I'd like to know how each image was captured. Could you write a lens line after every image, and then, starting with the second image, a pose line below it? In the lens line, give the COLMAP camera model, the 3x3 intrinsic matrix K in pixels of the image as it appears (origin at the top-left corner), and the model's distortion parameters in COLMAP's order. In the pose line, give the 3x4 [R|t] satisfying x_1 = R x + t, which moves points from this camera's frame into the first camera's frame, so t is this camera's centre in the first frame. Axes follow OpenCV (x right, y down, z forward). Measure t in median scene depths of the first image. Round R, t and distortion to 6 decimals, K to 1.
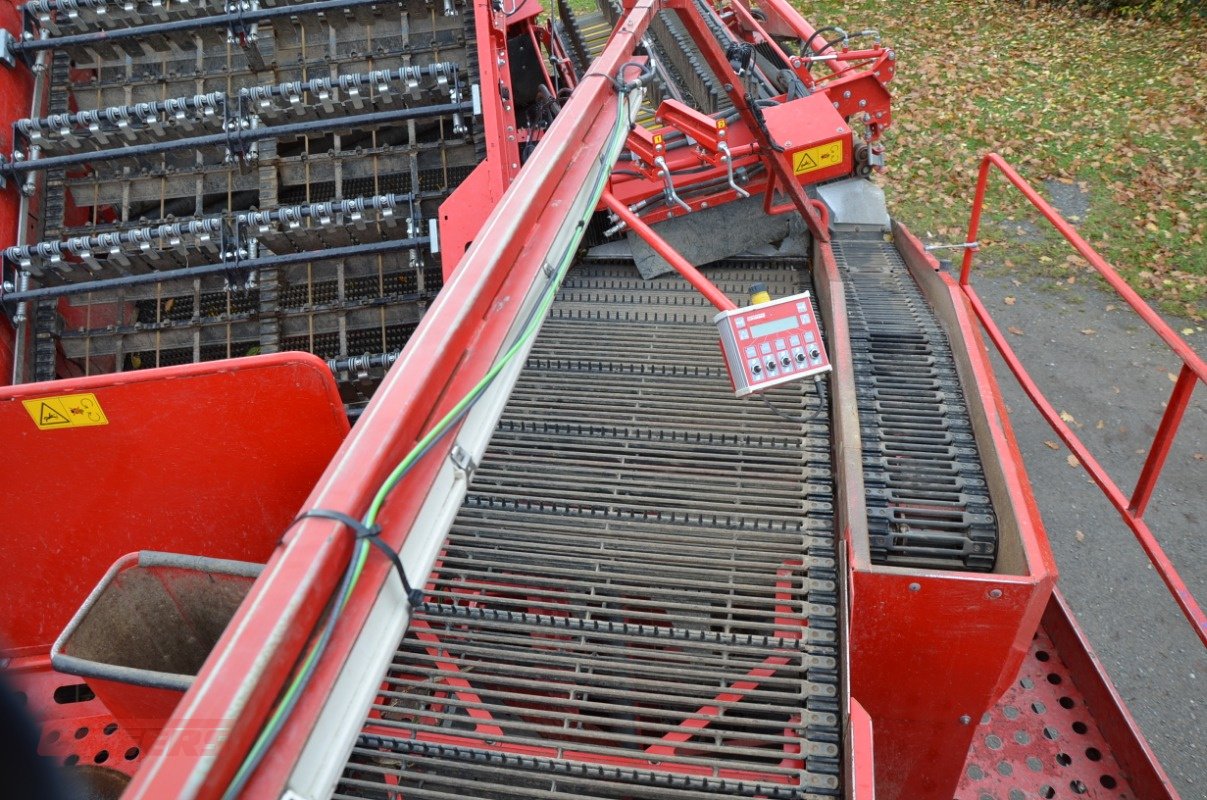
lens RADIAL K [[954.9, 0, 607.1], [0, 954.9, 405.5], [0, 0, 1]] dist [-0.148938, 0.119548]
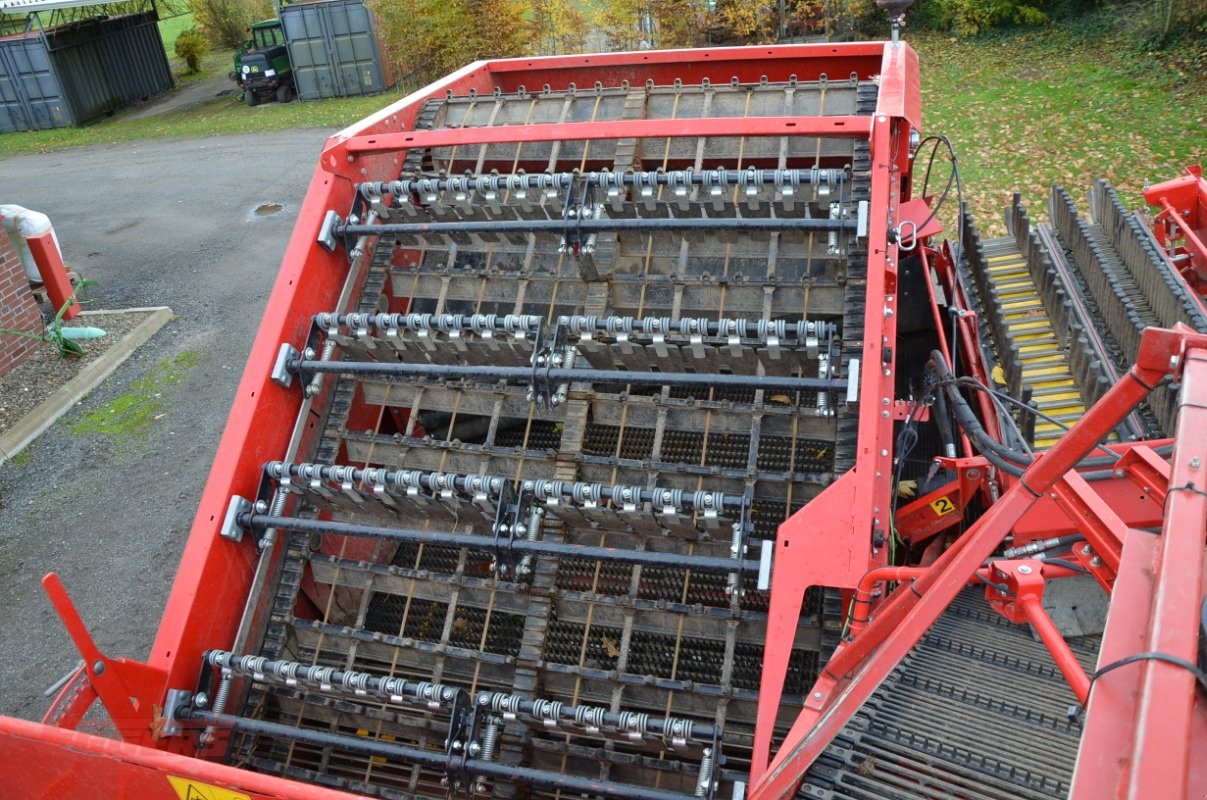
lens RADIAL K [[954.9, 0, 601.0], [0, 954.9, 402.9], [0, 0, 1]] dist [-0.148938, 0.119548]
pose [[0.931602, 0.159777, -0.326480, -0.074256], [-0.201552, 0.974544, -0.098186, -0.184579], [0.302481, 0.157273, 0.940091, 0.225469]]
